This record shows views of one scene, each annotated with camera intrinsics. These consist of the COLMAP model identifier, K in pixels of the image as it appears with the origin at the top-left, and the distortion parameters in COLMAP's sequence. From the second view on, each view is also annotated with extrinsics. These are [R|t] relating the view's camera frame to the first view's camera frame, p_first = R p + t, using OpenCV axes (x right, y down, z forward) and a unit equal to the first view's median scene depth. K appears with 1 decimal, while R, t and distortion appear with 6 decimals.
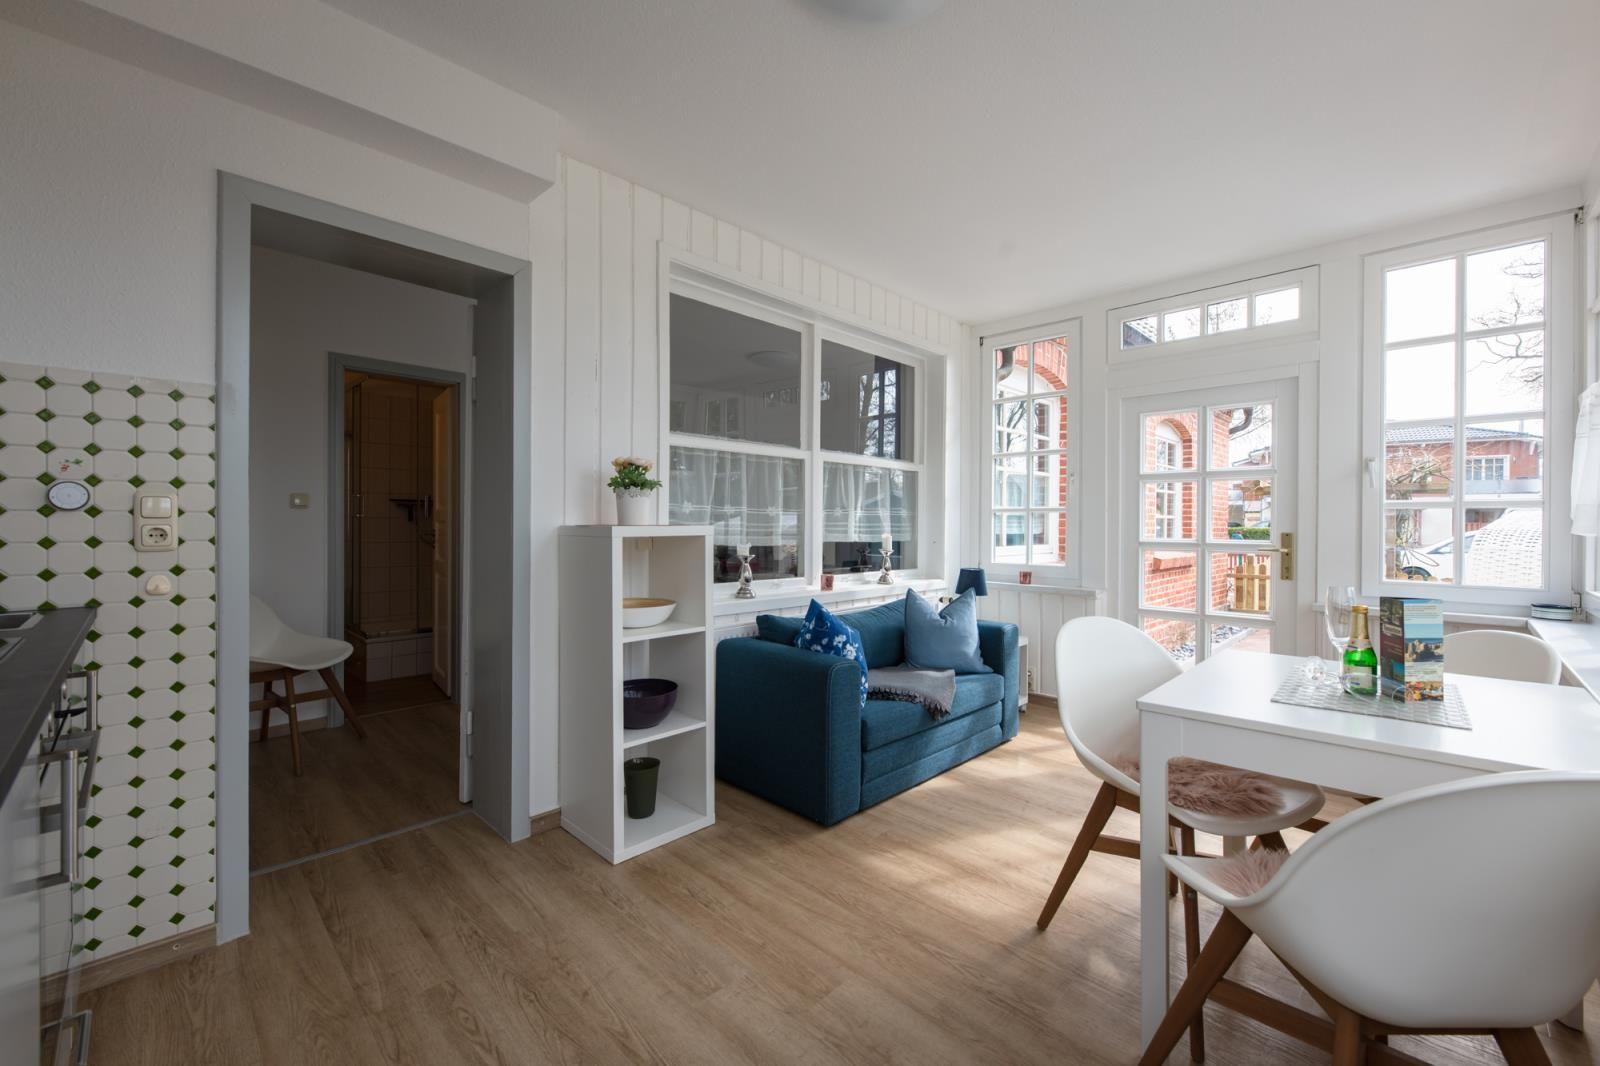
lens RADIAL K [[641.3, 0, 804.2], [0, 641.3, 528.7], [0, 0, 1]] dist [0.001109, -0.001673]
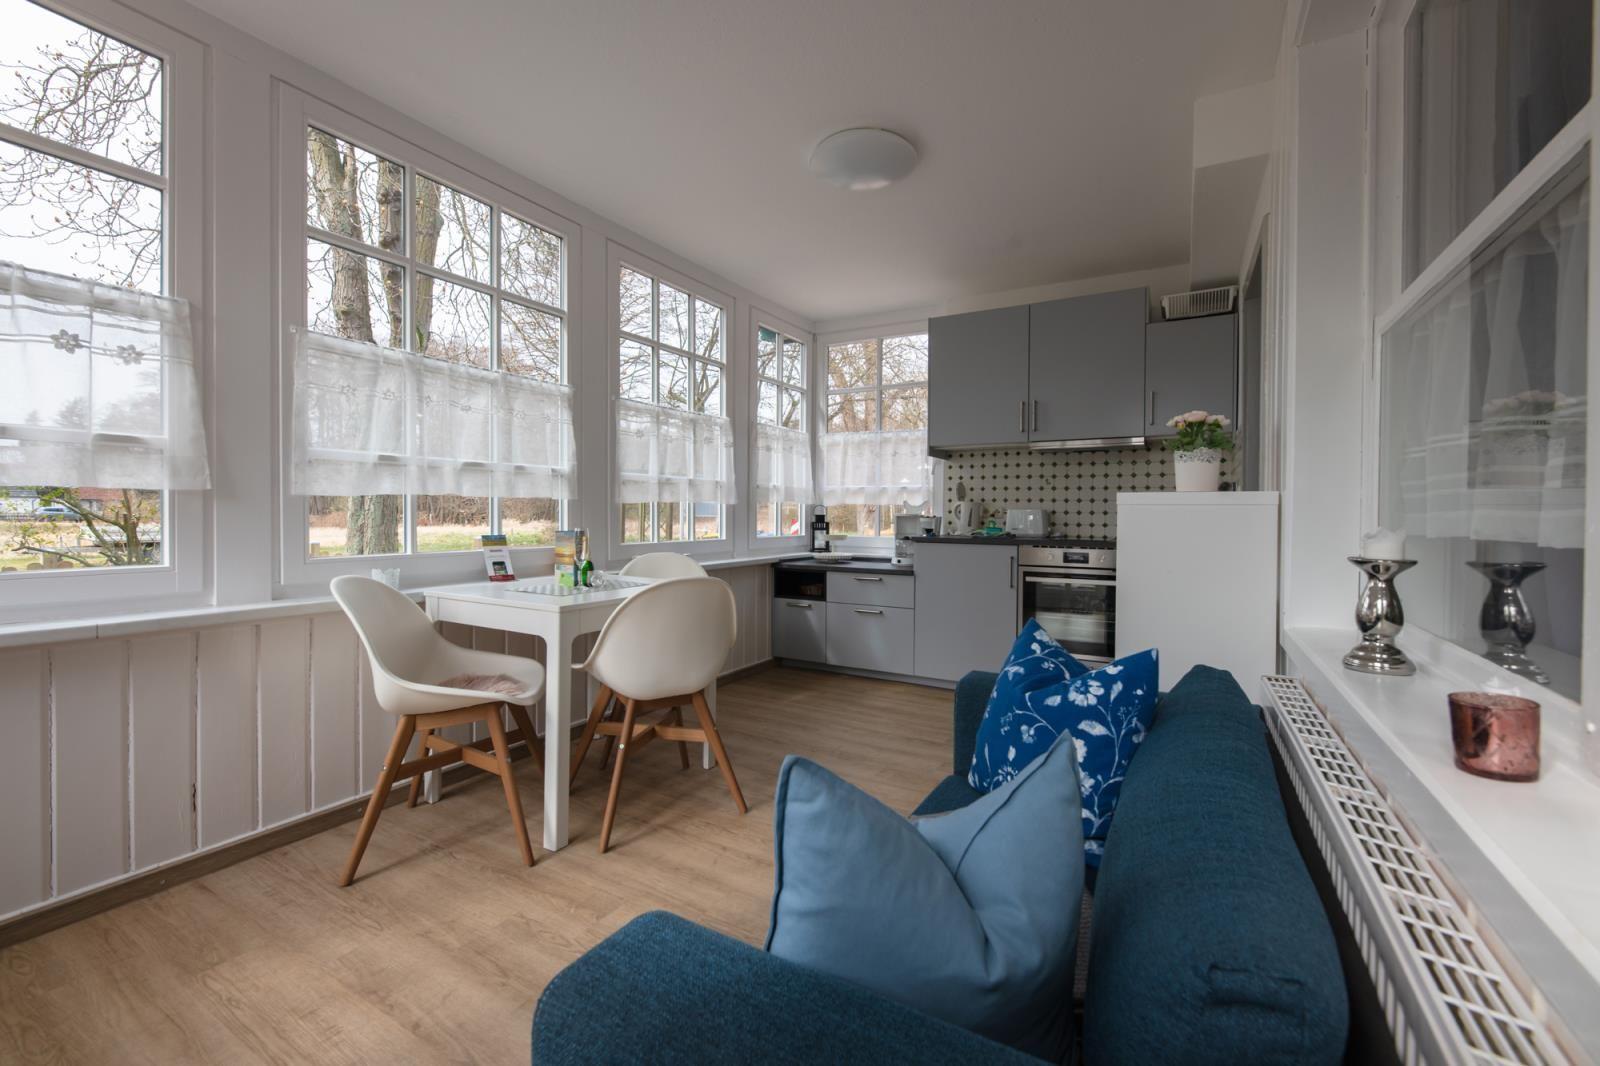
lens RADIAL K [[656.1, 0, 819.6], [0, 656.1, 523.5], [0, 0, 1]] dist [0.000036, -0.000410]
pose [[-0.962043, -0.009255, -0.272742, 0.332242], [-0.014596, 0.999739, 0.017562, 0.018964], [0.272508, 0.020876, -0.961927, 1.285584]]
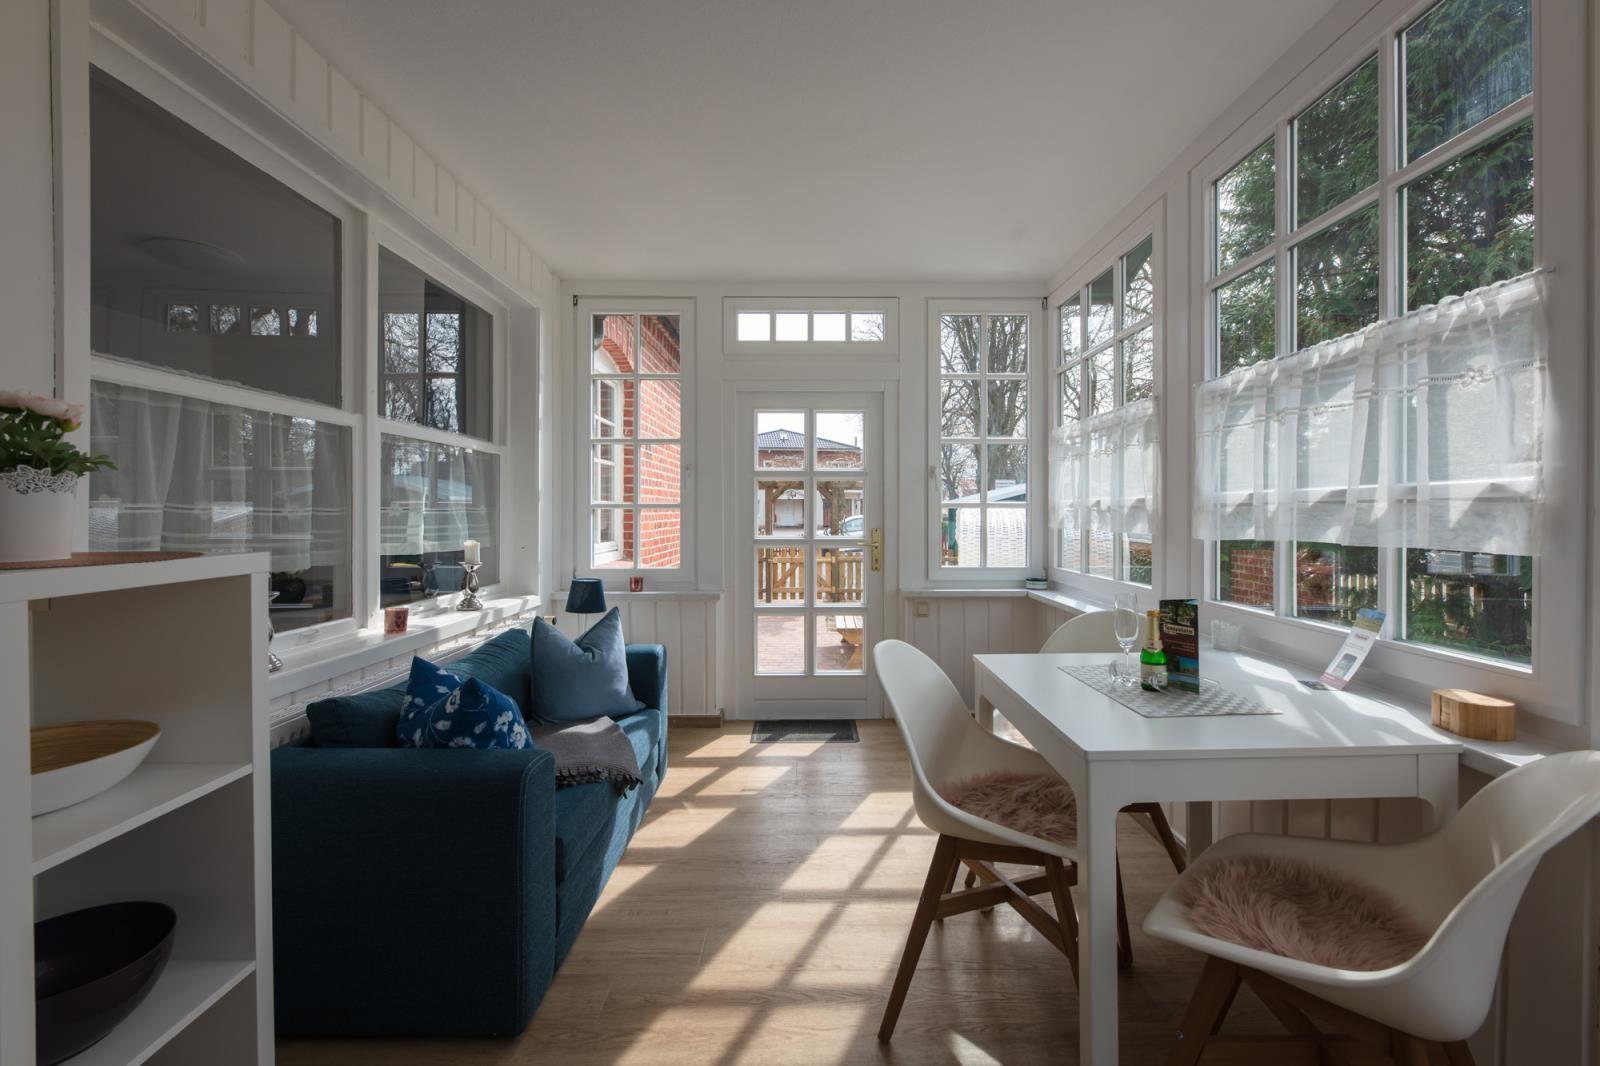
lens RADIAL K [[658.2, 0, 801.7], [0, 658.2, 513.6], [0, 0, 1]] dist [0.002035, -0.000064]
pose [[0.712925, -0.007504, 0.701200, -0.156866], [0.008845, 0.999959, 0.001709, -0.024253], [-0.701185, 0.004984, 0.712962, 0.273213]]
